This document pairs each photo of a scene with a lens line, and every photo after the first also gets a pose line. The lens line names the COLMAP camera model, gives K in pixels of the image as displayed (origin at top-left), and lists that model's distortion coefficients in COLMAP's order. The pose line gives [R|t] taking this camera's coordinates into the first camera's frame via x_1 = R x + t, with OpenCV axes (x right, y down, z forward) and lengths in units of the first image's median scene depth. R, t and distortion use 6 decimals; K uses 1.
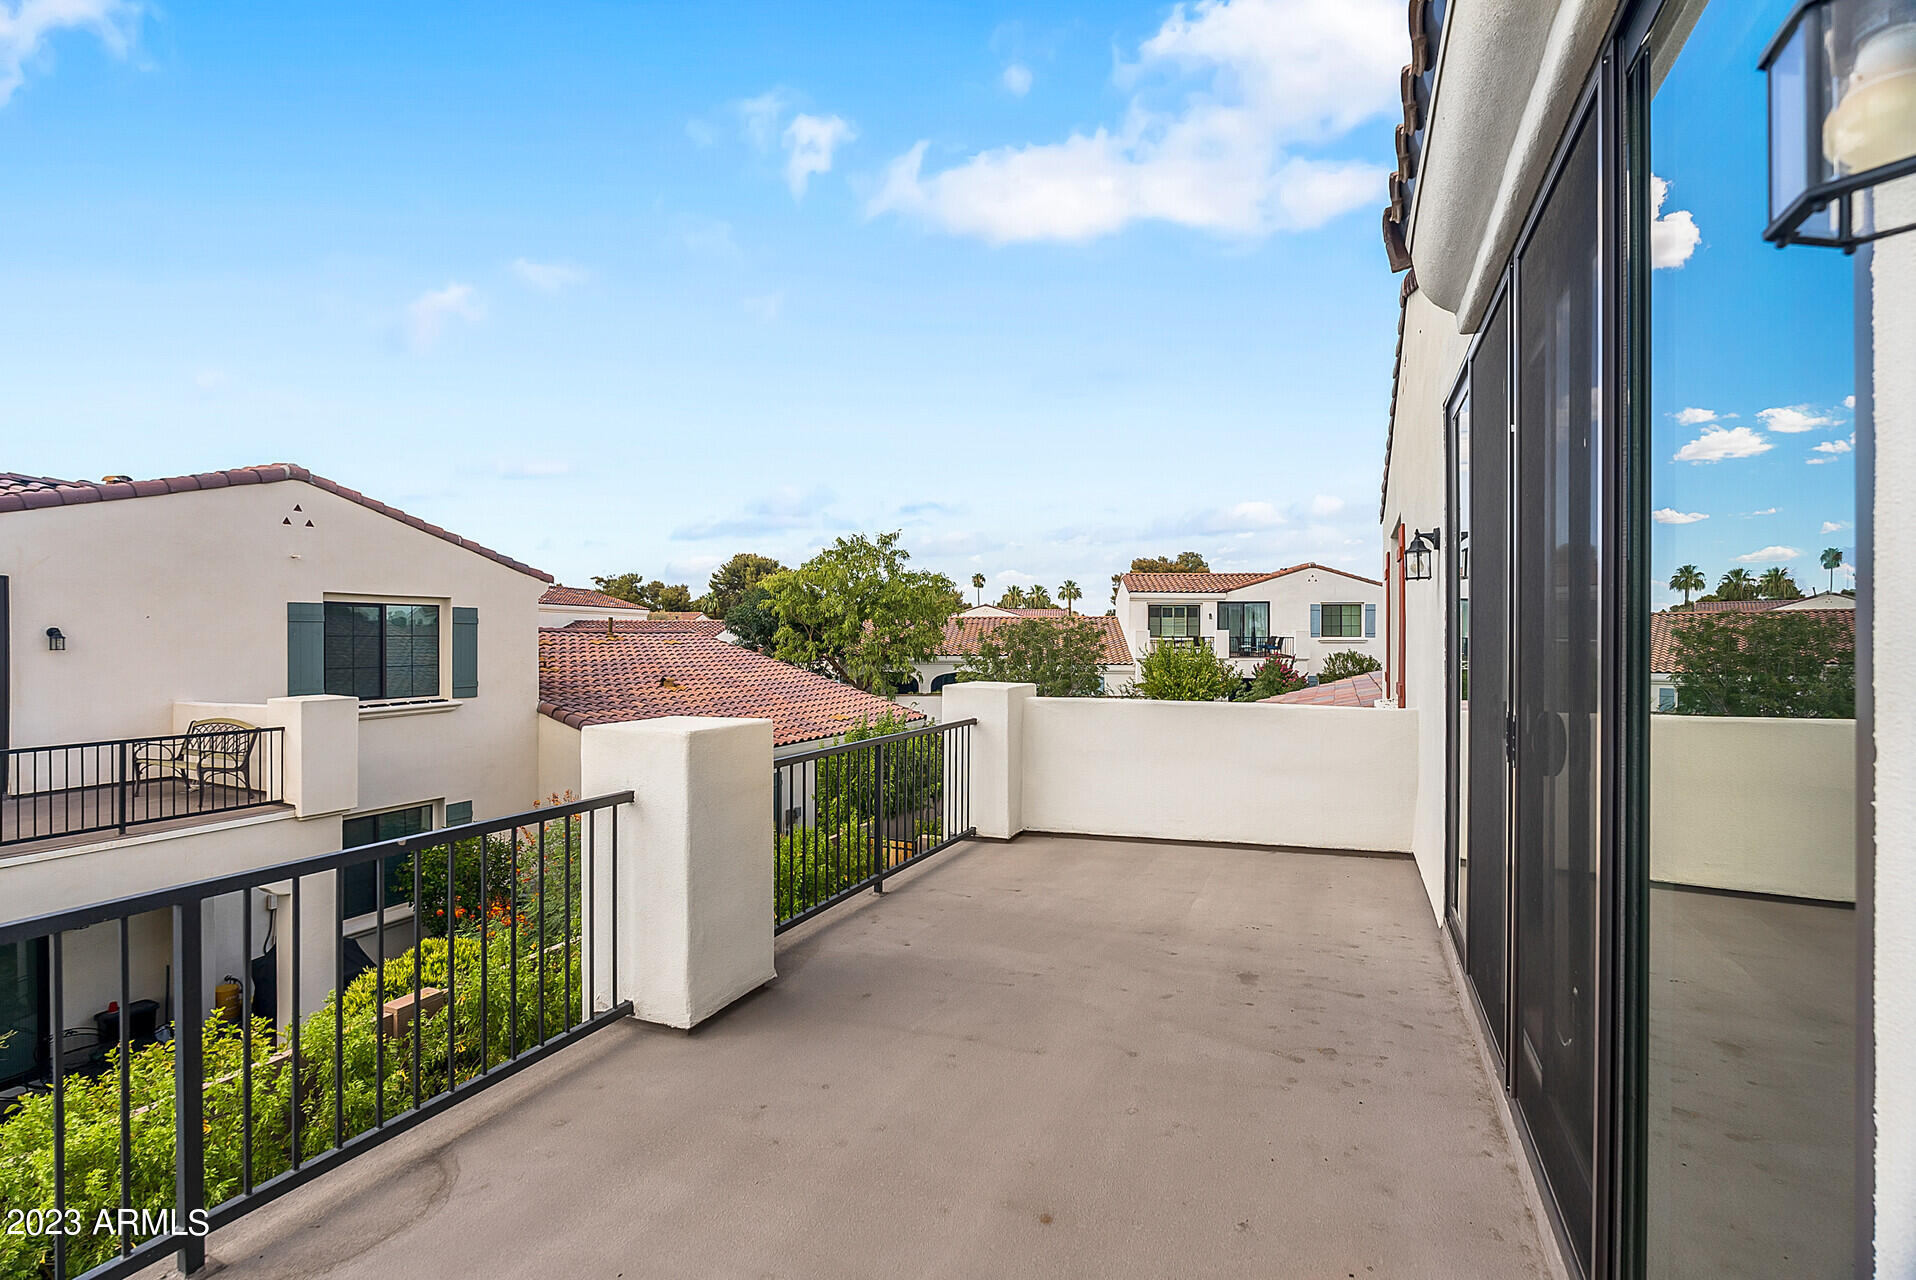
lens RADIAL K [[920.3, 0, 958.0], [0, 920.3, 640.0], [0, 0, 1]] dist [-0.002162, -0.000212]
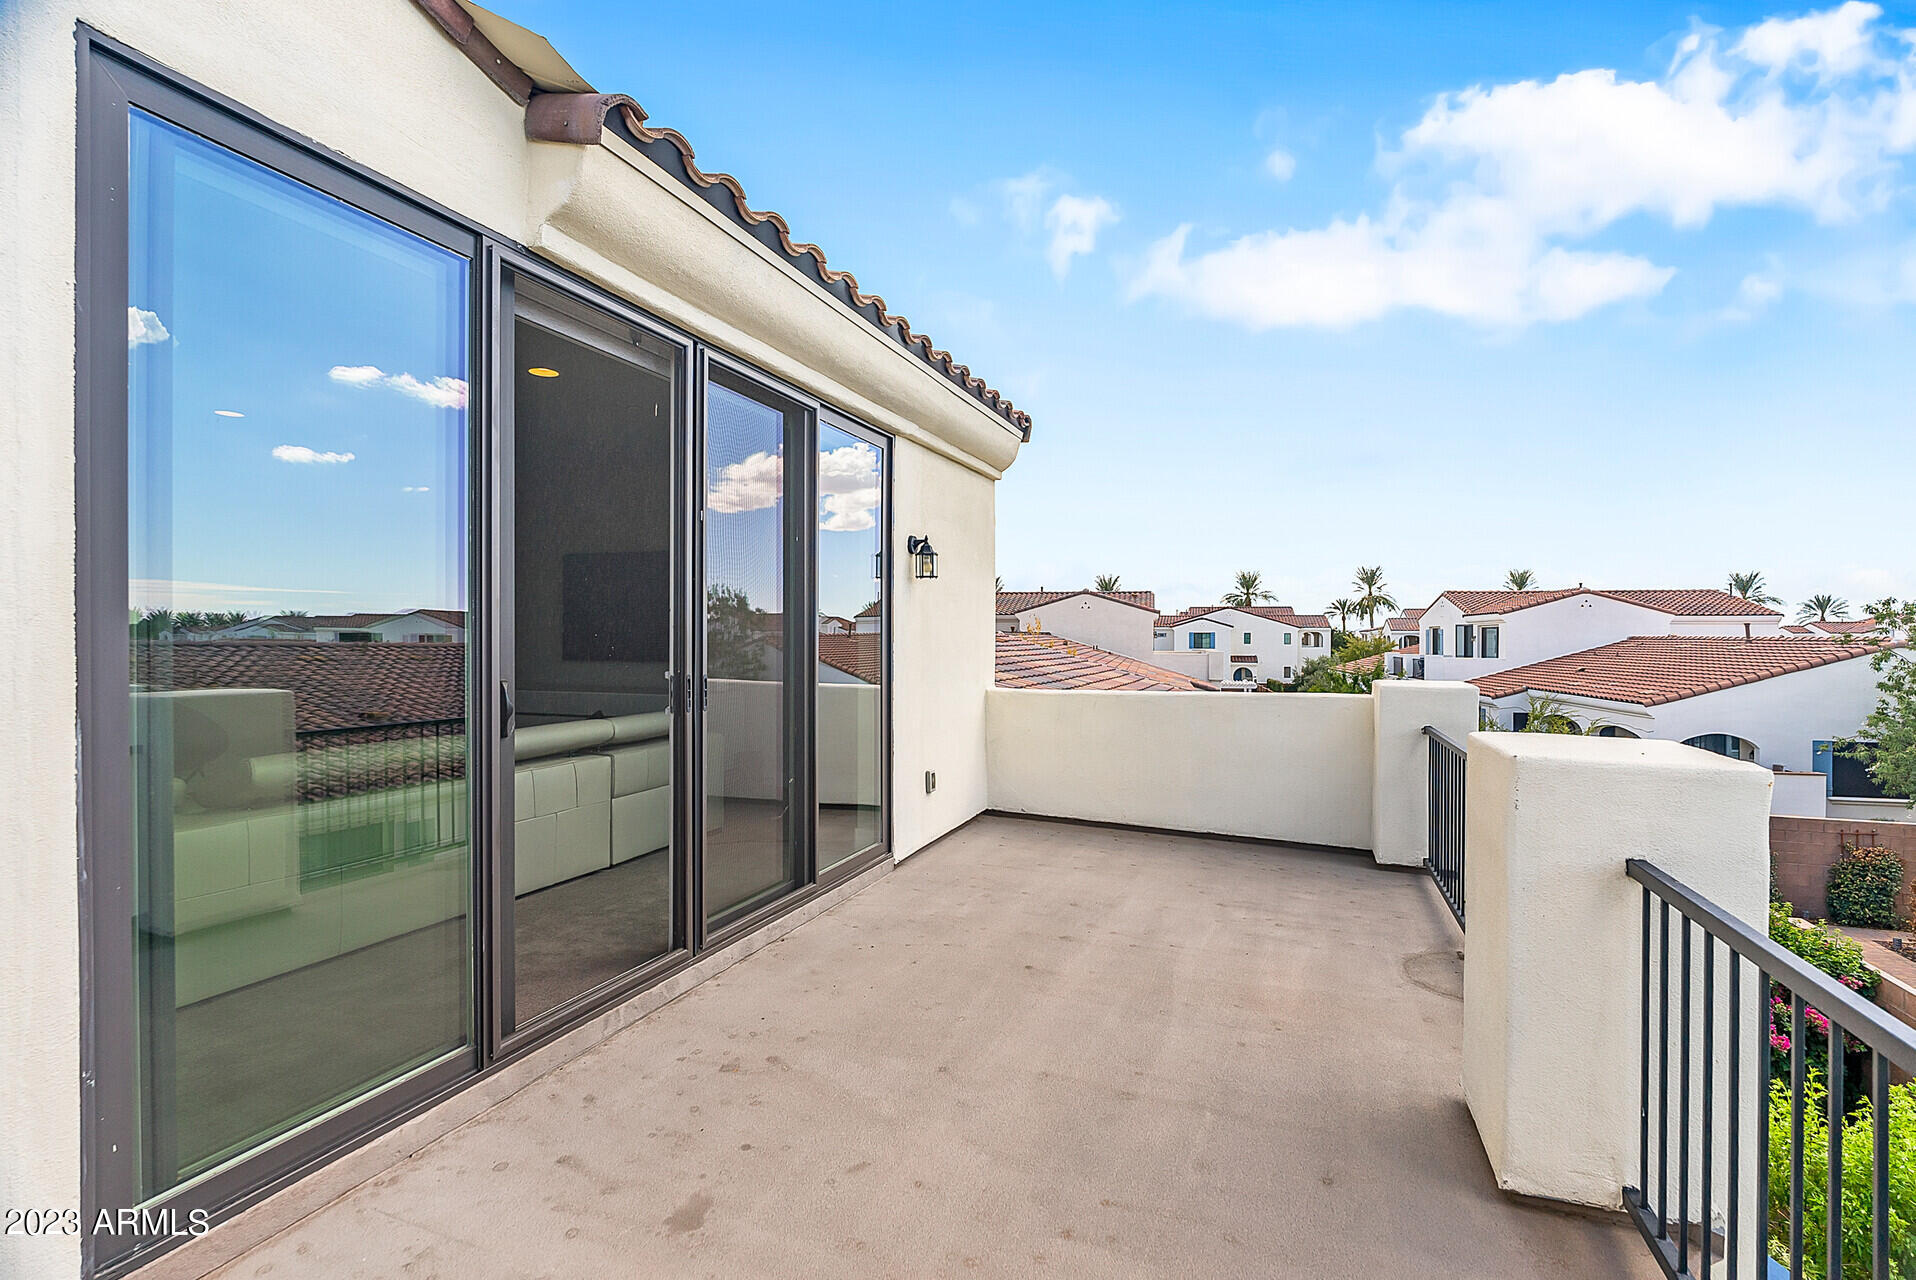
lens RADIAL K [[920.3, 0, 958.0], [0, 920.3, 640.0], [0, 0, 1]] dist [-0.002162, -0.000212]
pose [[-0.998917, -0.005208, -0.046243, 0.218930], [-0.005434, 0.999974, 0.004758, 0.016220], [0.046217, 0.005004, -0.998919, 1.911272]]
